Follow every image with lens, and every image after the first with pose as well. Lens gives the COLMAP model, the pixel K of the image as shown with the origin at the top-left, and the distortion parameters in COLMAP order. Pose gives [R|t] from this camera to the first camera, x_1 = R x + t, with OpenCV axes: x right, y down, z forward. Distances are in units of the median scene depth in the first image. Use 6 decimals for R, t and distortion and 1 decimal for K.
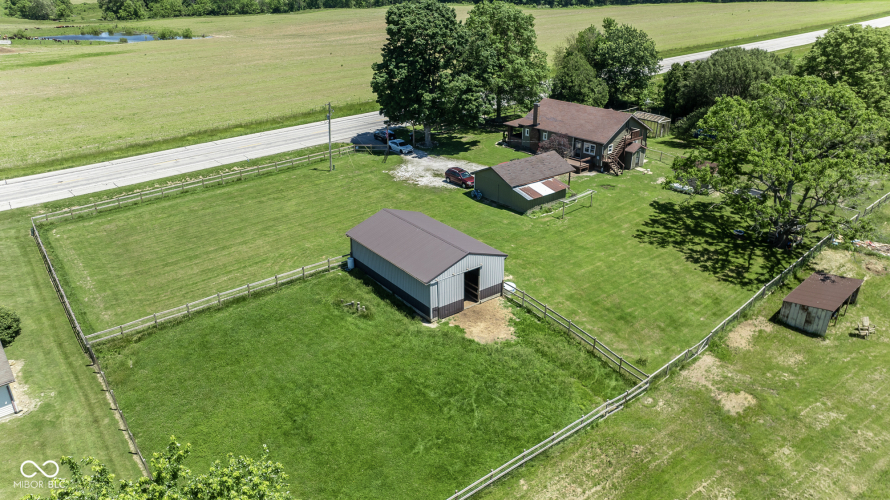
lens RADIAL K [[632.8, 0, 443.1], [0, 632.8, 252.5], [0, 0, 1]] dist [-0.030842, 0.031283]
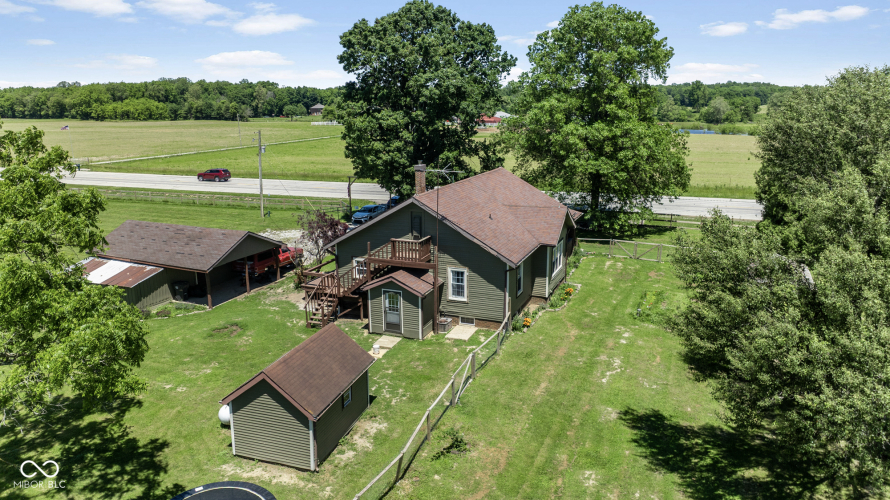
lens RADIAL K [[632.8, 0, 440.7], [0, 632.8, 248.4], [0, 0, 1]] dist [-0.030842, 0.031283]
pose [[0.460787, 0.212382, -0.861725, 0.754744], [-0.365042, 0.930366, 0.034102, -0.245142], [0.808962, 0.298852, 0.506229, 0.969602]]
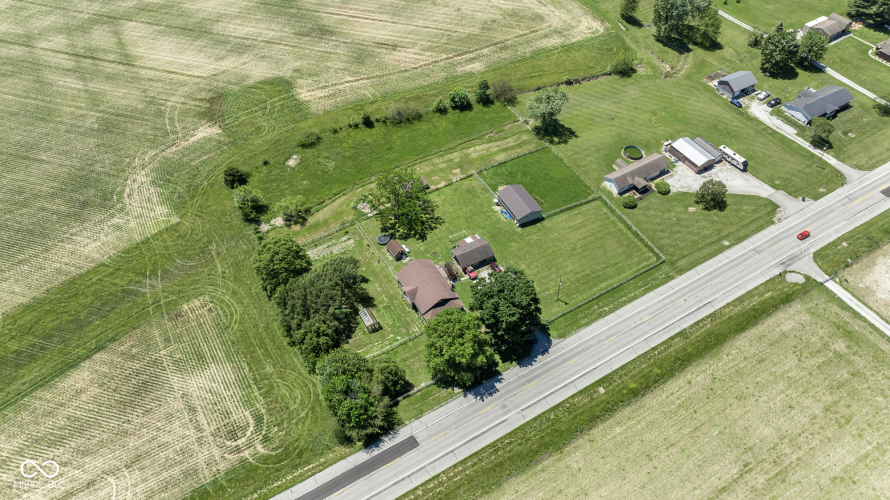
lens RADIAL K [[632.8, 0, 440.7], [0, 632.8, 244.6], [0, 0, 1]] dist [-0.030842, 0.031283]
pose [[-0.984988, -0.130124, 0.113434, -0.022769], [0.071084, 0.293074, 0.953444, -2.574502], [-0.157310, 0.947193, -0.279424, 1.775859]]
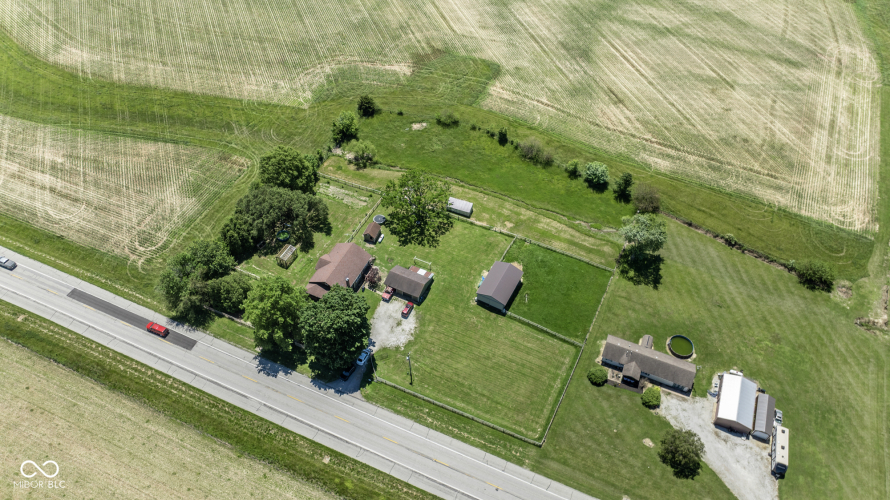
lens RADIAL K [[632.8, 0, 443.5], [0, 632.8, 245.1], [0, 0, 1]] dist [-0.030842, 0.031283]
pose [[-0.432520, -0.677728, 0.594653, -1.275192], [0.360406, 0.474594, 0.803037, -2.104548], [-0.826459, 0.561646, 0.038986, 0.790534]]
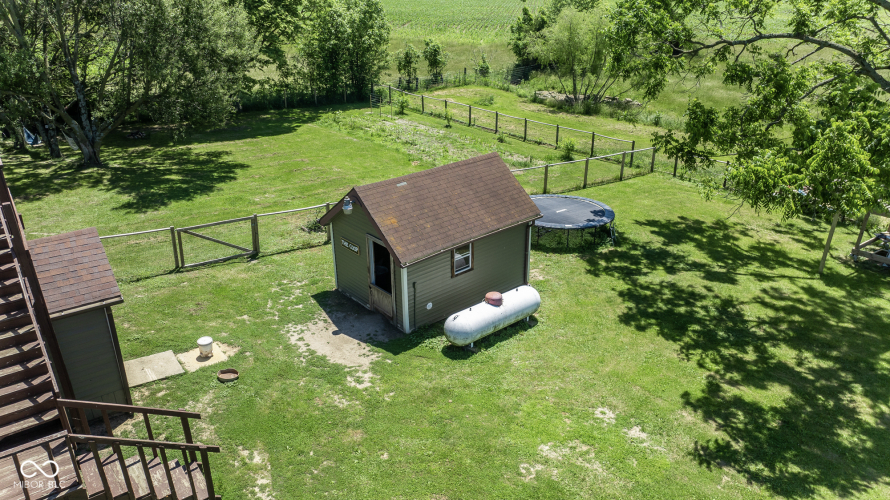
lens RADIAL K [[632.8, 0, 436.2], [0, 632.8, 257.0], [0, 0, 1]] dist [-0.030842, 0.031283]
pose [[0.073592, -0.403629, 0.911958, 0.215400], [0.419017, 0.842323, 0.338995, -0.212418], [-0.904991, 0.357179, 0.231115, 1.050050]]
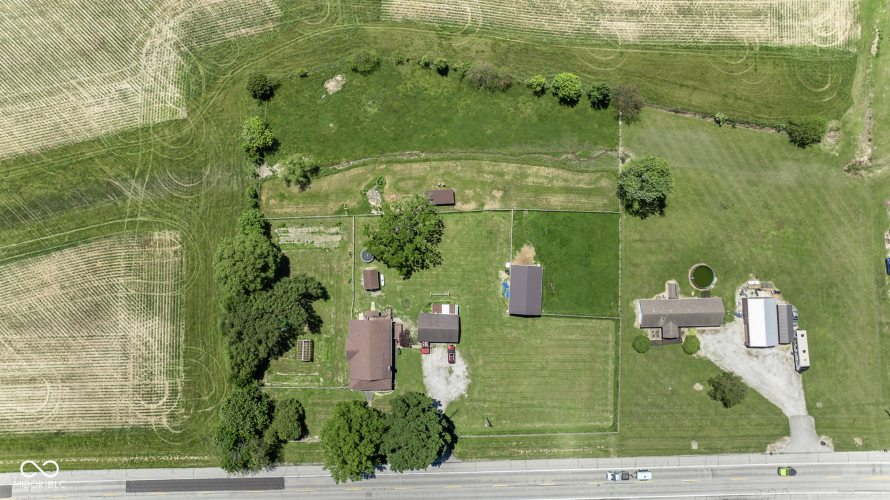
lens RADIAL K [[632.8, 0, 439.4], [0, 632.8, 202.8], [0, 0, 1]] dist [-0.030842, 0.031283]
pose [[-0.766153, -0.641481, 0.038883, 0.340188], [0.250299, -0.242125, 0.937404, -2.231825], [-0.591913, 0.727927, 0.346067, -0.080154]]
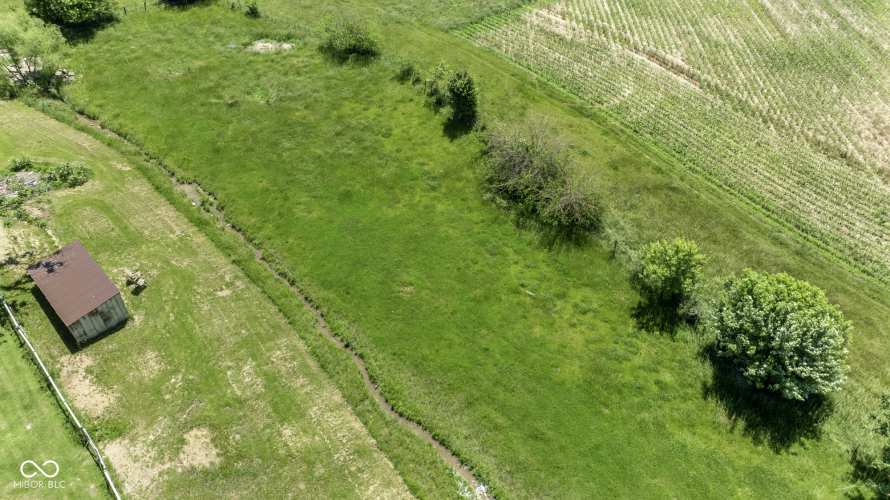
lens RADIAL K [[632.8, 0, 443.1], [0, 632.8, 245.4], [0, 0, 1]] dist [-0.030842, 0.031283]
pose [[-0.018877, -0.654639, 0.755706, -0.001556], [0.412226, 0.683511, 0.602397, -0.200225], [-0.910886, 0.322893, 0.256957, 0.240244]]
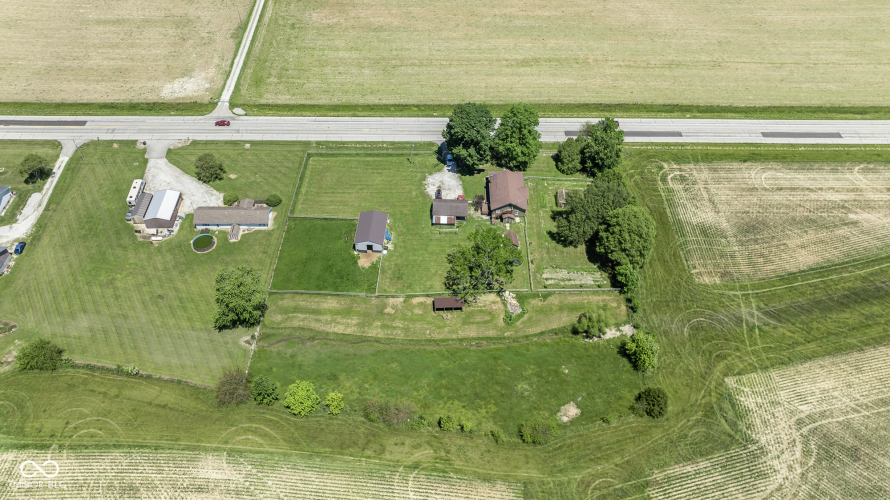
lens RADIAL K [[644.6, 0, 441.4], [0, 644.6, 259.6], [0, 0, 1]] dist [-0.021132, 0.014126]
pose [[0.760817, 0.497689, -0.416490, 1.372293], [-0.289750, 0.834760, 0.468210, -1.237283], [0.580692, -0.235544, 0.779305, -1.156517]]
